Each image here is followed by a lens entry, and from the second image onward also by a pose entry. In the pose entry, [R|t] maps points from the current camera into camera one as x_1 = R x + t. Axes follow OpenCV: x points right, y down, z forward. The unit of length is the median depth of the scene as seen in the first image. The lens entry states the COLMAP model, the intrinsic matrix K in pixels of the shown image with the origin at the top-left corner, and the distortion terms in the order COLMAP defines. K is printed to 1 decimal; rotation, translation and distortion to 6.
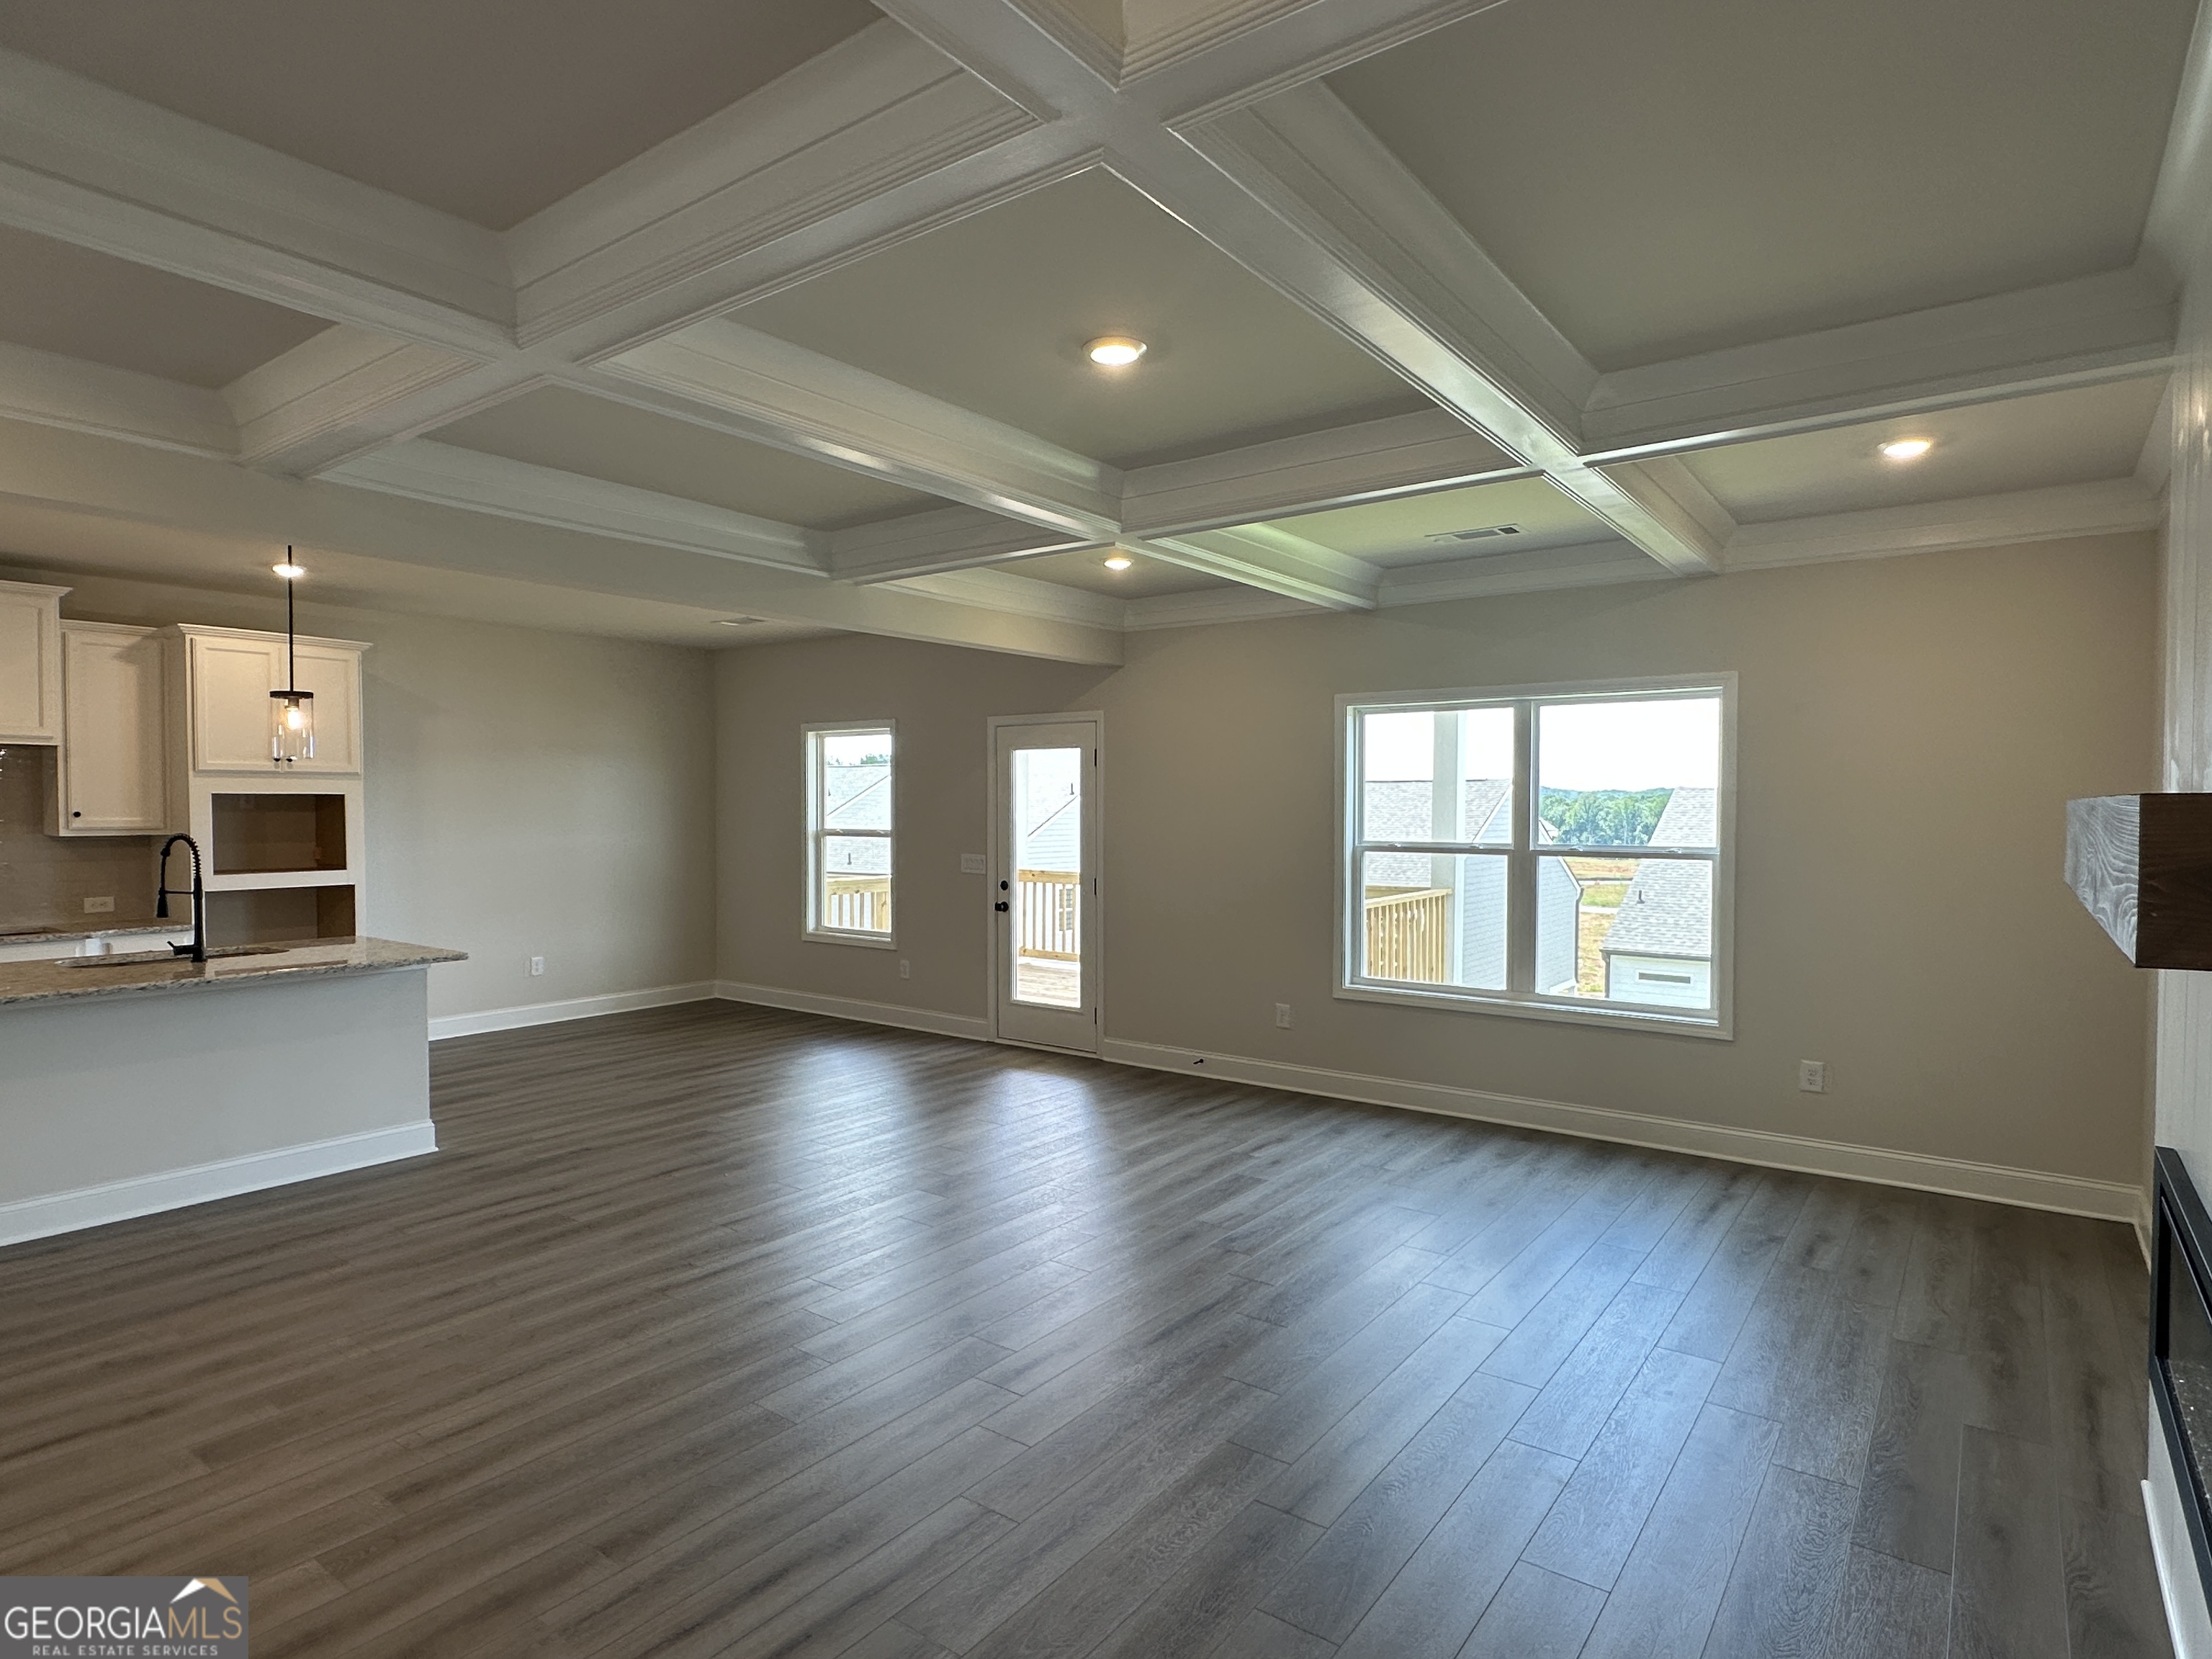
lens RADIAL K [[1208.6, 0, 1102.0], [0, 1208.6, 838.5], [0, 0, 1]] dist [-0.006807, 0.004253]
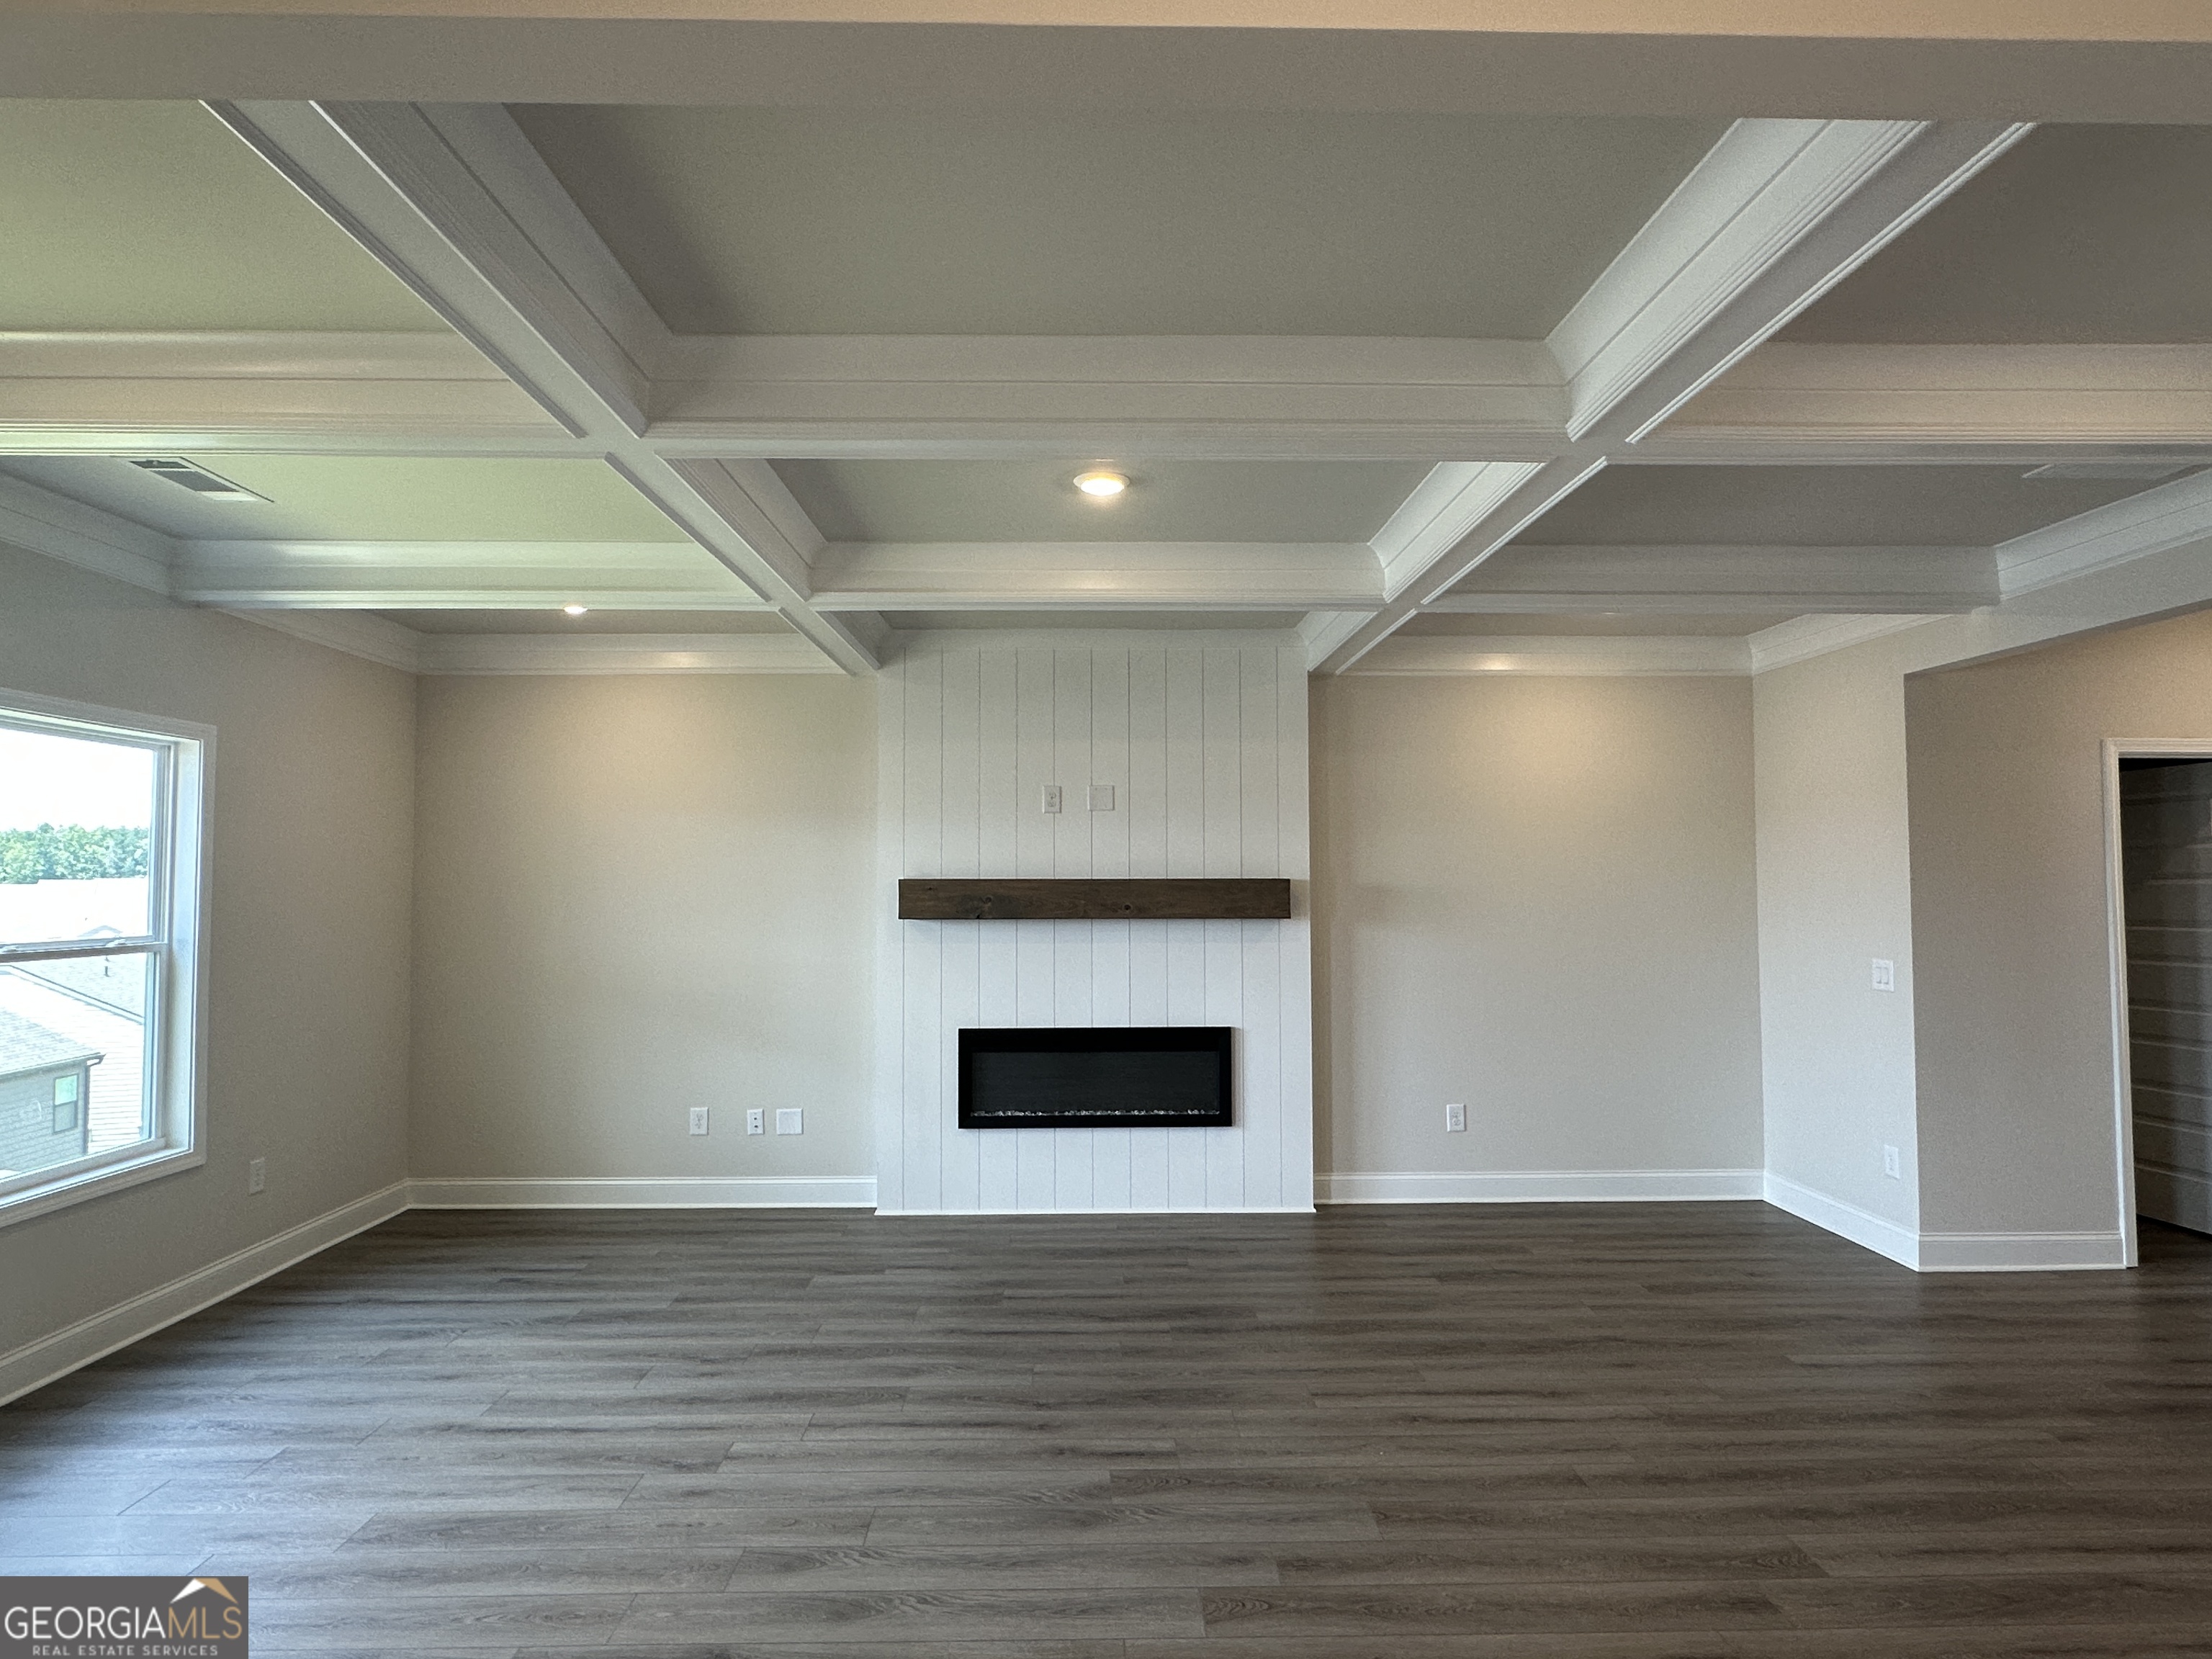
lens RADIAL K [[1208.6, 0, 1100.4], [0, 1208.6, 836.9], [0, 0, 1]] dist [-0.006807, 0.004253]
pose [[-0.609252, 0.029861, 0.792414, -0.467118], [0.023645, 0.999530, -0.019486, -0.025021], [-0.792624, 0.006864, -0.609672, 0.898143]]
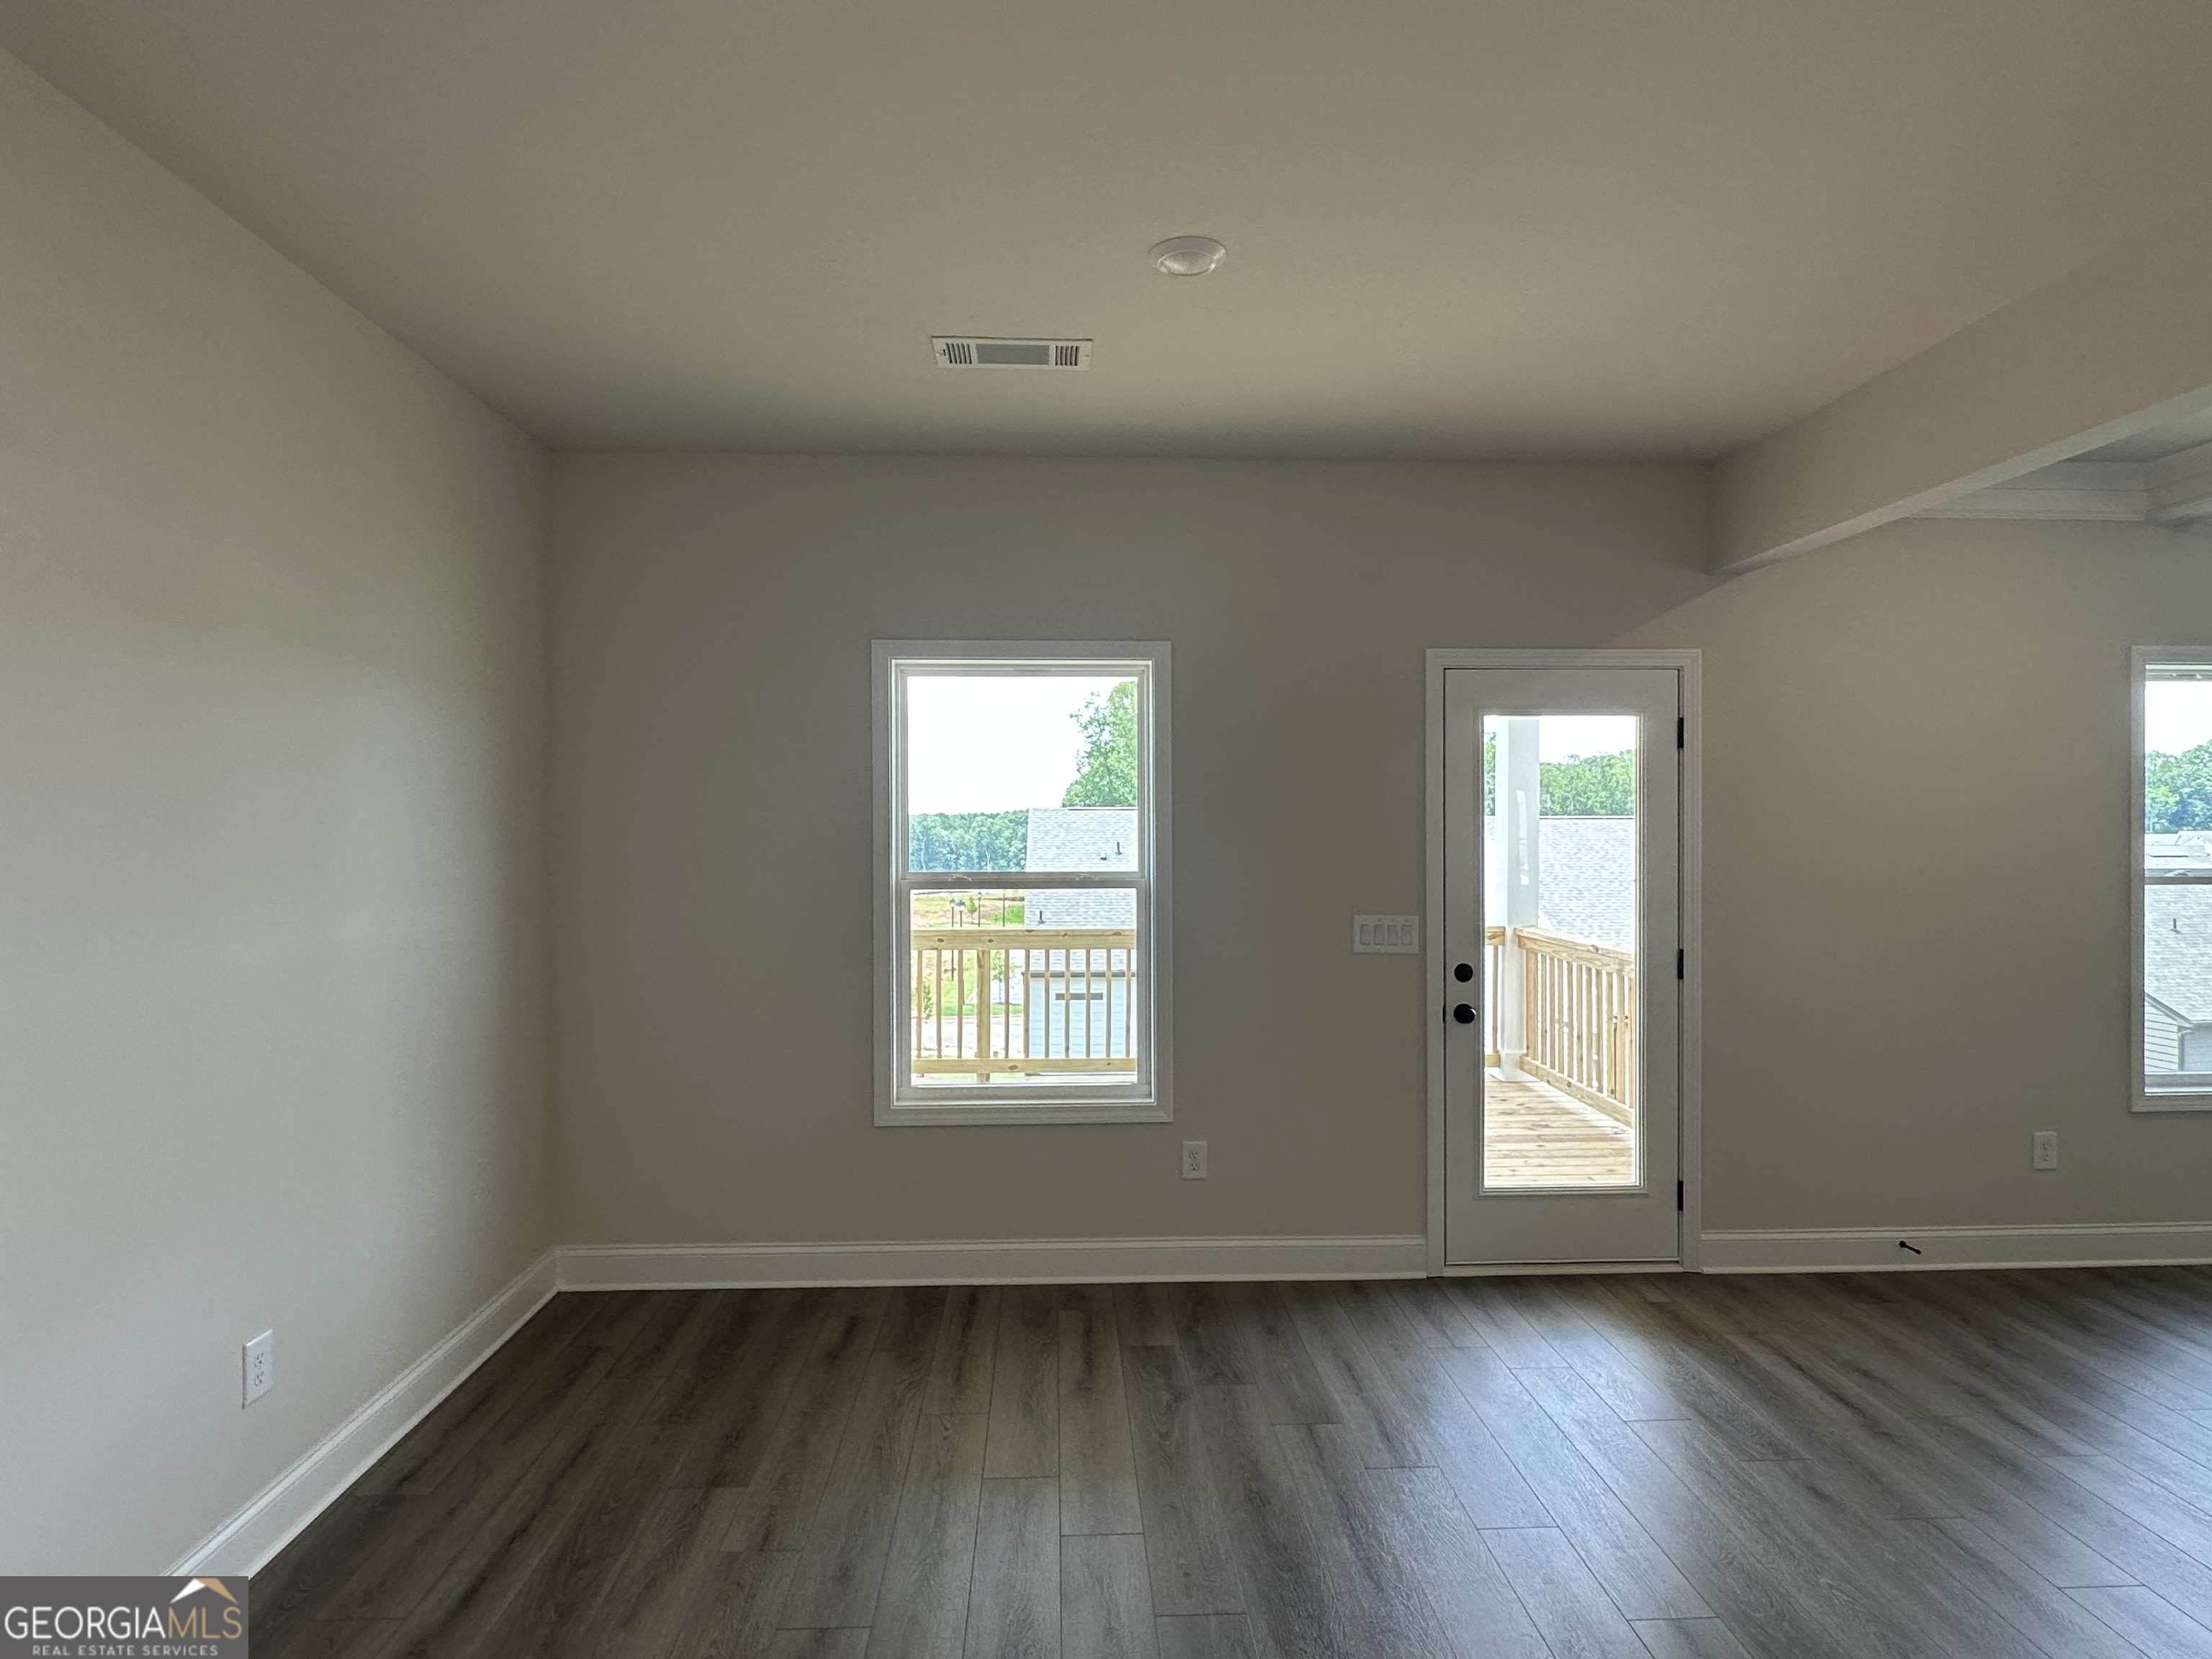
lens RADIAL K [[1208.6, 0, 1106.5], [0, 1208.6, 829.7], [0, 0, 1]] dist [-0.006807, 0.004253]
pose [[0.779660, -0.006216, 0.626172, -0.691742], [0.022622, 0.999578, -0.018245, -0.022134], [-0.625794, 0.028391, 0.779471, 0.897070]]
